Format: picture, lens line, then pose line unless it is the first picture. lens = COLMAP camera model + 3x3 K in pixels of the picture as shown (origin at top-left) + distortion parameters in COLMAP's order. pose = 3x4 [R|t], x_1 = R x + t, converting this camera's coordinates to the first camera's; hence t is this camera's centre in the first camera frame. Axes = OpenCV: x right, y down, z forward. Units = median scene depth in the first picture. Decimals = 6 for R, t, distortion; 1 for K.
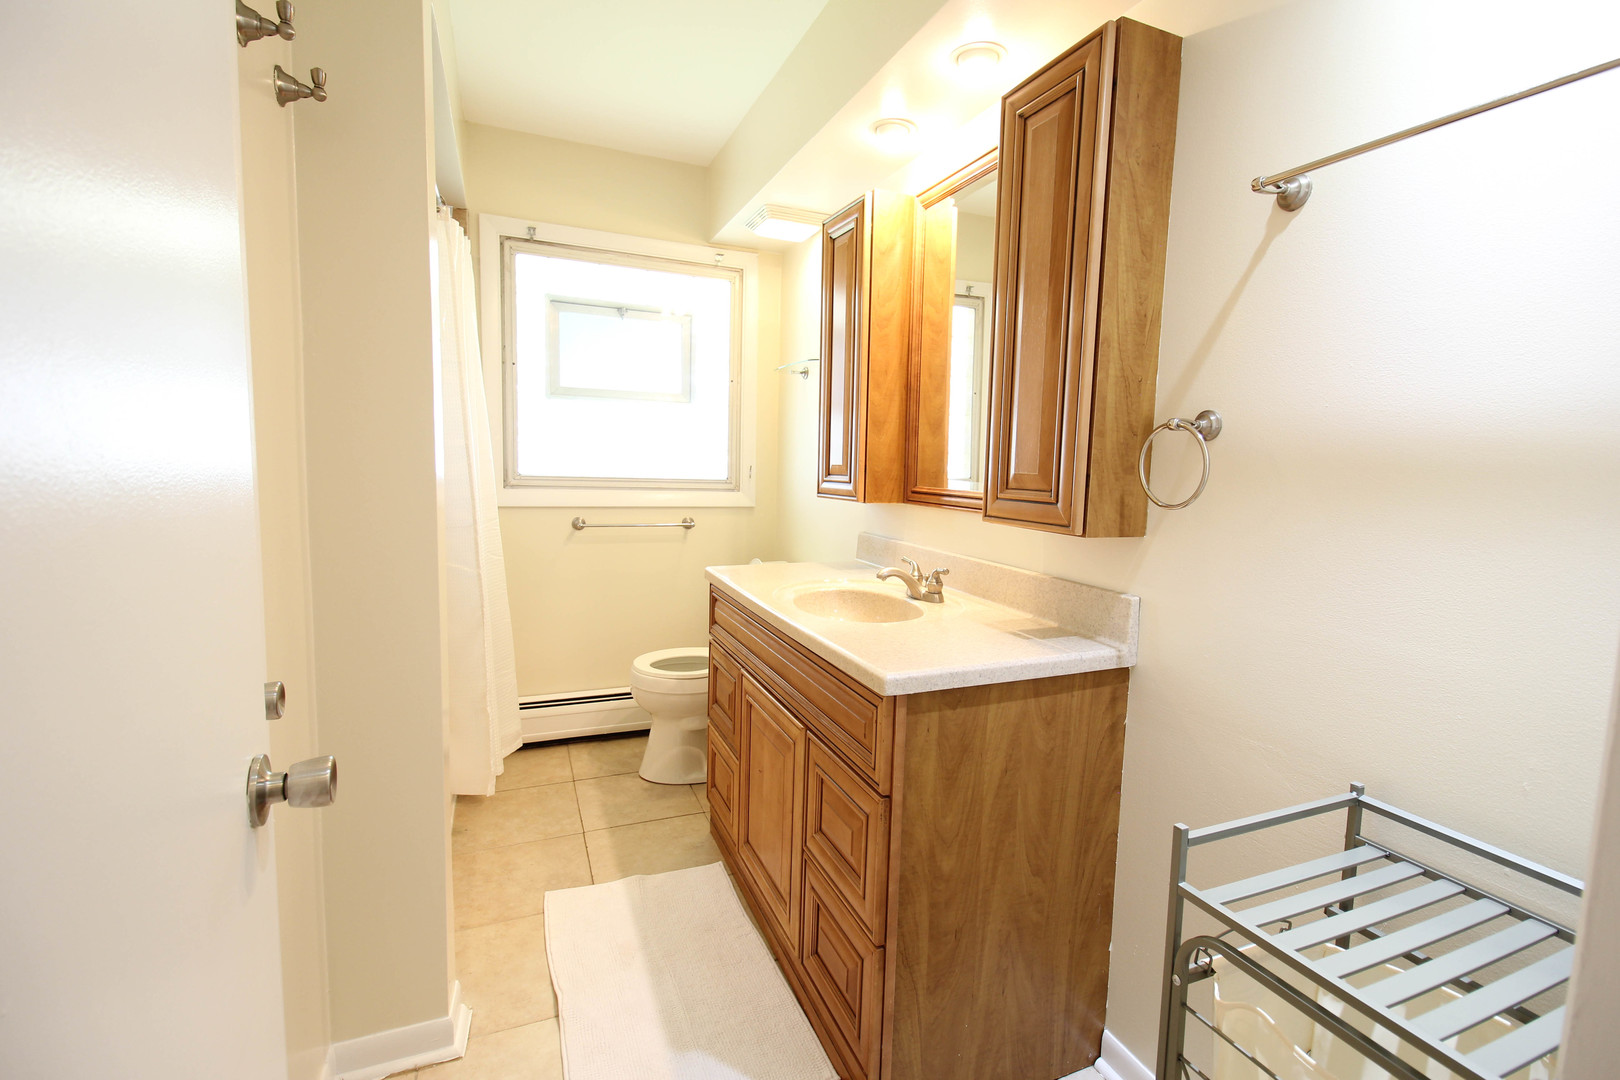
lens RADIAL K [[748.0, 0, 816.3], [0, 748.0, 538.0], [0, 0, 1]] dist [0.010836, -0.008261]
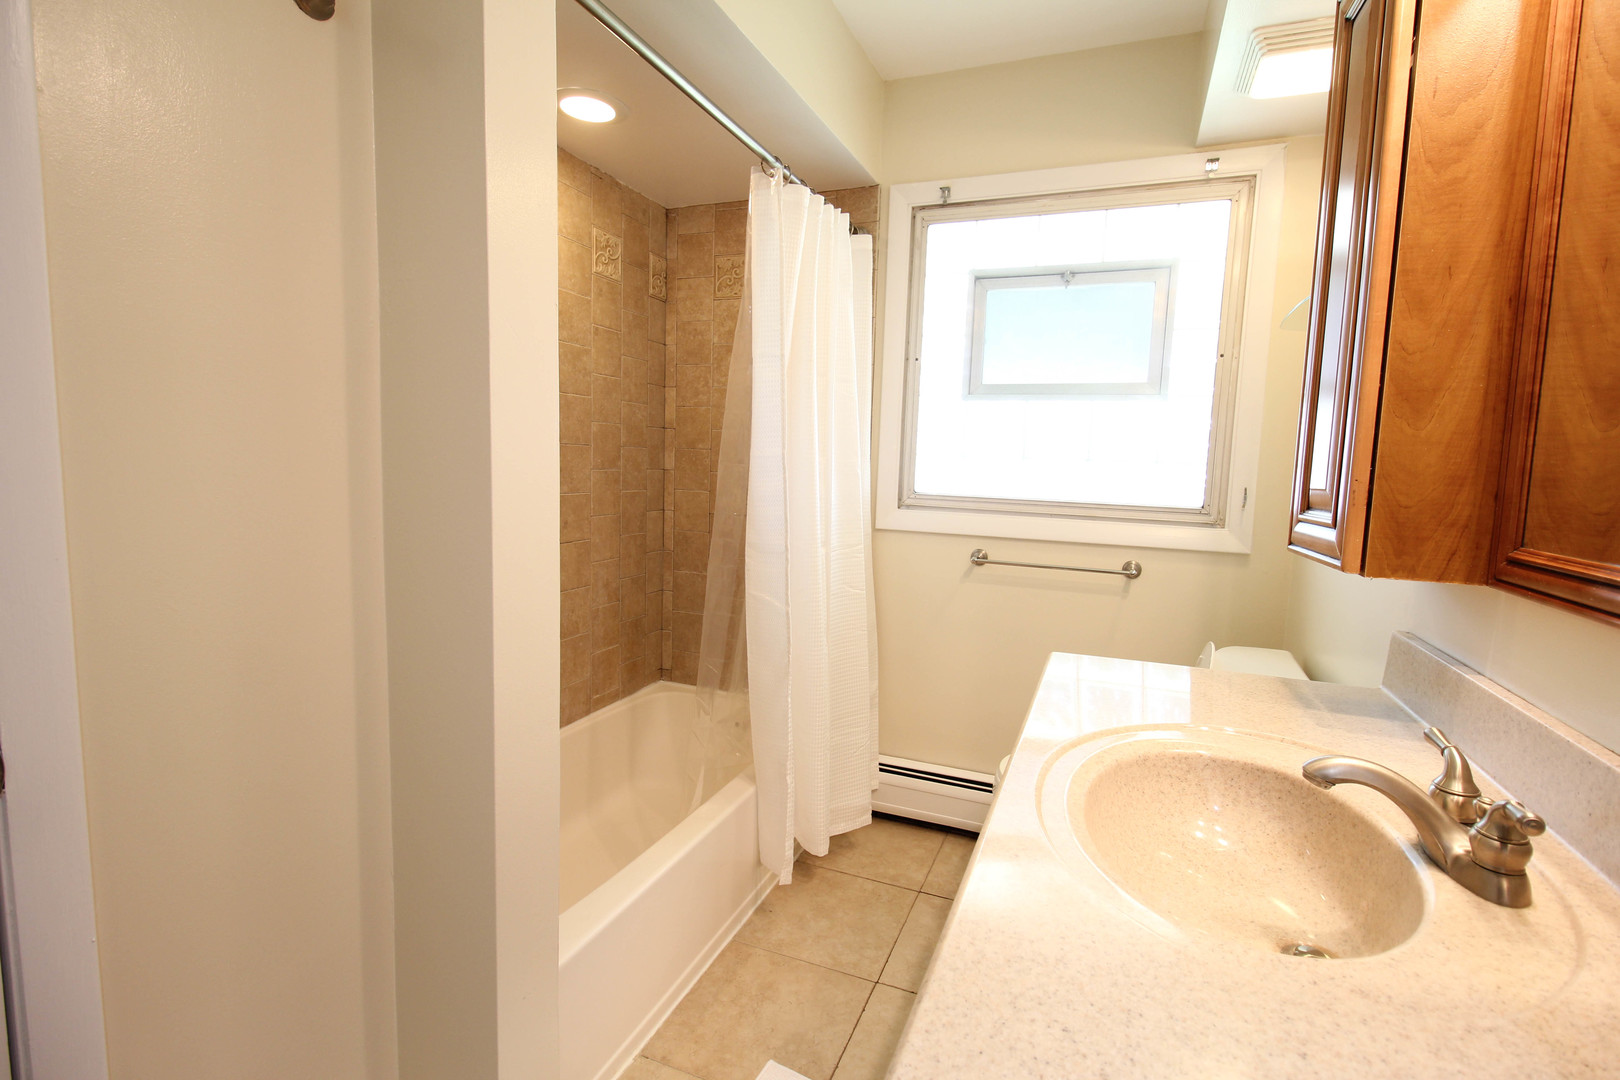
lens RADIAL K [[748.0, 0, 811.6], [0, 748.0, 538.2], [0, 0, 1]] dist [0.010836, -0.008261]
pose [[0.715220, 0.068113, -0.695573, 0.103339], [-0.085629, 0.996282, 0.009512, -0.033726], [0.693634, 0.052758, 0.718393, 0.338326]]
